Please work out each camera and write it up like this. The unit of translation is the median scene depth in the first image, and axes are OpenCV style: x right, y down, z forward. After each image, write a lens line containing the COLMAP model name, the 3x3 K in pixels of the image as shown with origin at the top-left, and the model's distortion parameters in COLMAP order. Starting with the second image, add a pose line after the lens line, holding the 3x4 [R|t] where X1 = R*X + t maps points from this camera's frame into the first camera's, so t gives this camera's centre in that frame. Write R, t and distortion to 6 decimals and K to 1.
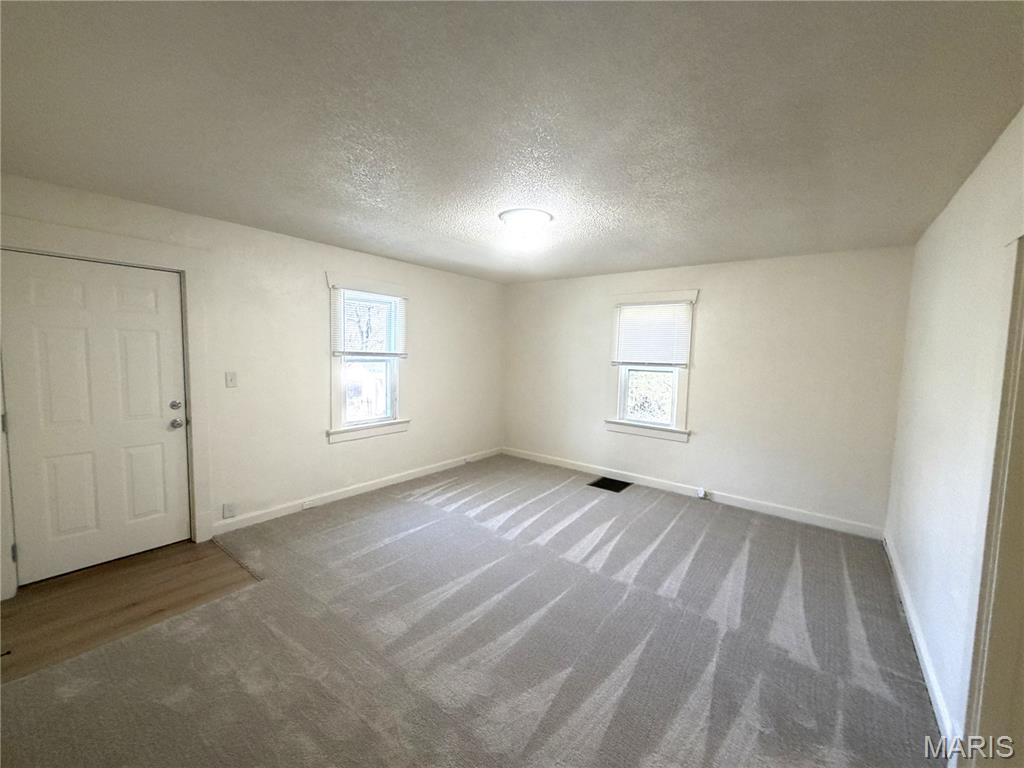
lens RADIAL K [[407.9, 0, 510.2], [0, 407.9, 383.2], [0, 0, 1]] dist [-0.001049, 0.000609]
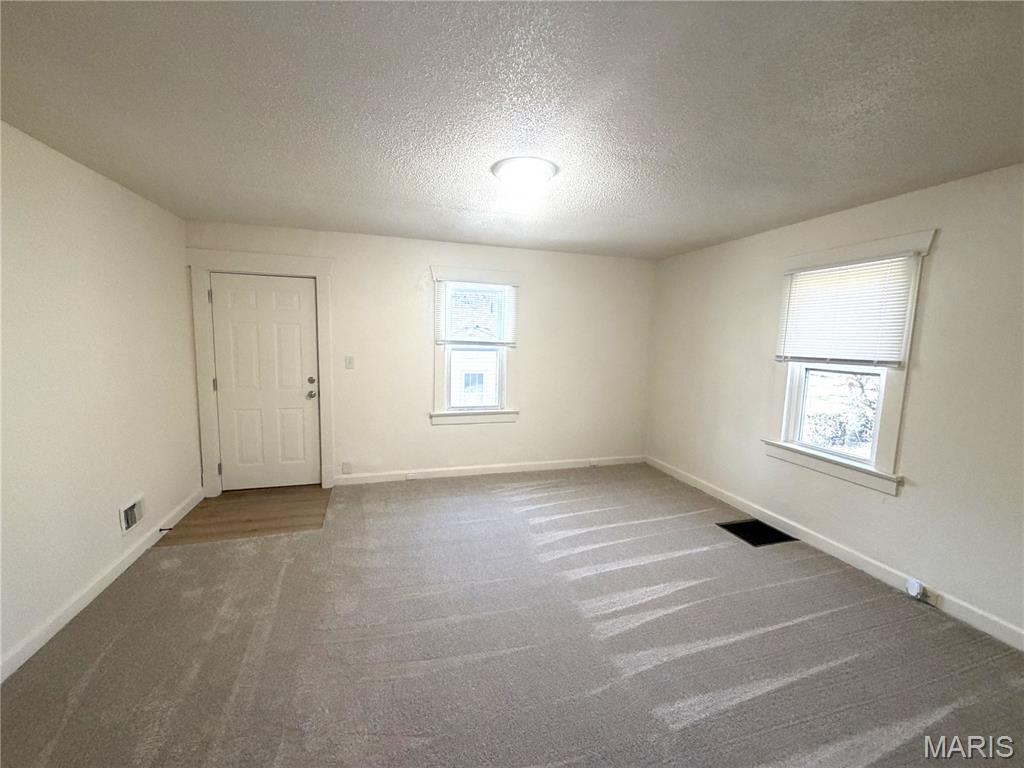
lens RADIAL K [[407.9, 0, 513.6], [0, 407.9, 383.2], [0, 0, 1]] dist [-0.001049, 0.000609]
pose [[0.816750, 0.058934, -0.573974, 0.351989], [-0.050007, 0.998257, 0.031340, -0.007877], [0.574821, 0.003106, 0.818274, 0.230610]]
